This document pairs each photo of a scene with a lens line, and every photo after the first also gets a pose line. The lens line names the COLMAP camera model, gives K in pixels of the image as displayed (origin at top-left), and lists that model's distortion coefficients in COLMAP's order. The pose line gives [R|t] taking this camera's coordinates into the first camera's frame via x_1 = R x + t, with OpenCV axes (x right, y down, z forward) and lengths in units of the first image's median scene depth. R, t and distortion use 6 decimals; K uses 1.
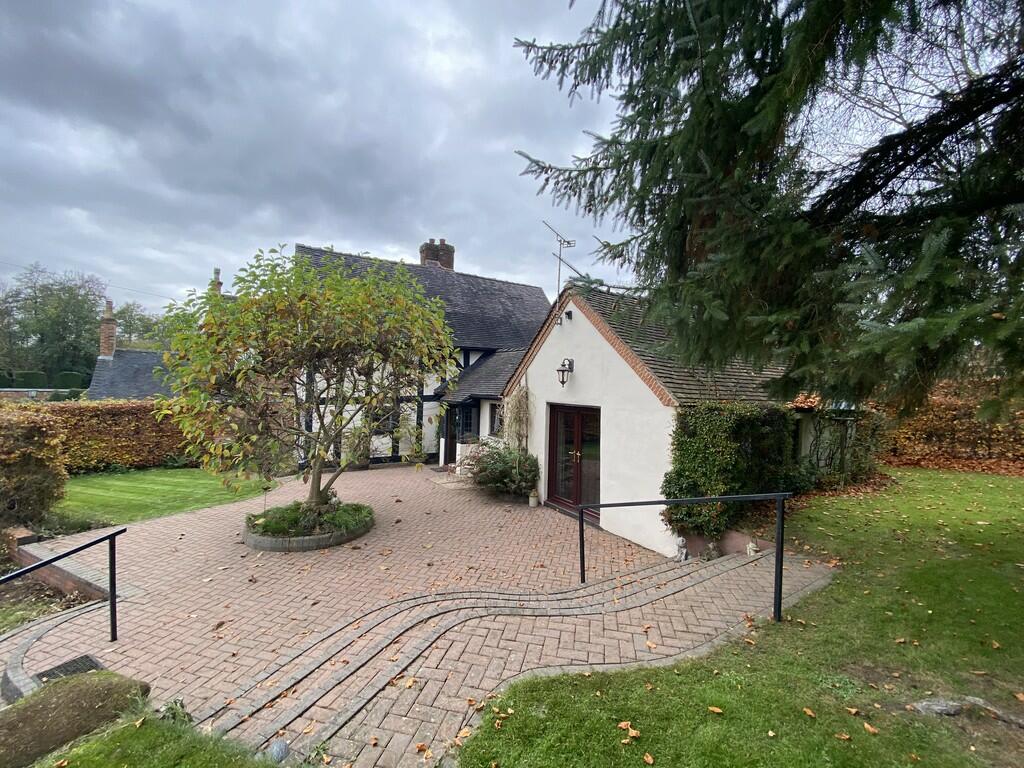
lens RADIAL K [[410.5, 0, 512.0], [0, 410.5, 384.0], [0, 0, 1]] dist [0.021083, -0.021405]
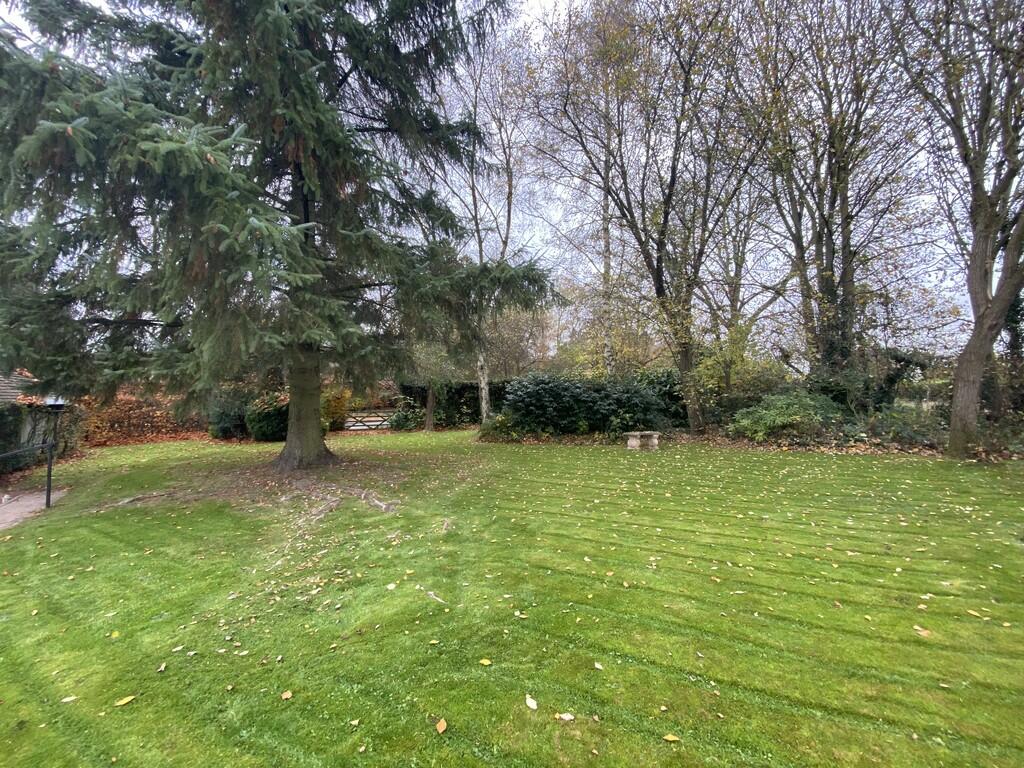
lens RADIAL K [[410.5, 0, 512.0], [0, 410.5, 384.0], [0, 0, 1]] dist [0.021083, -0.021405]
pose [[-0.001283, 0.015040, 0.999886, -0.533328], [-0.012404, 0.999810, -0.015054, -0.005183], [-0.999922, -0.012422, -0.001096, -0.493305]]
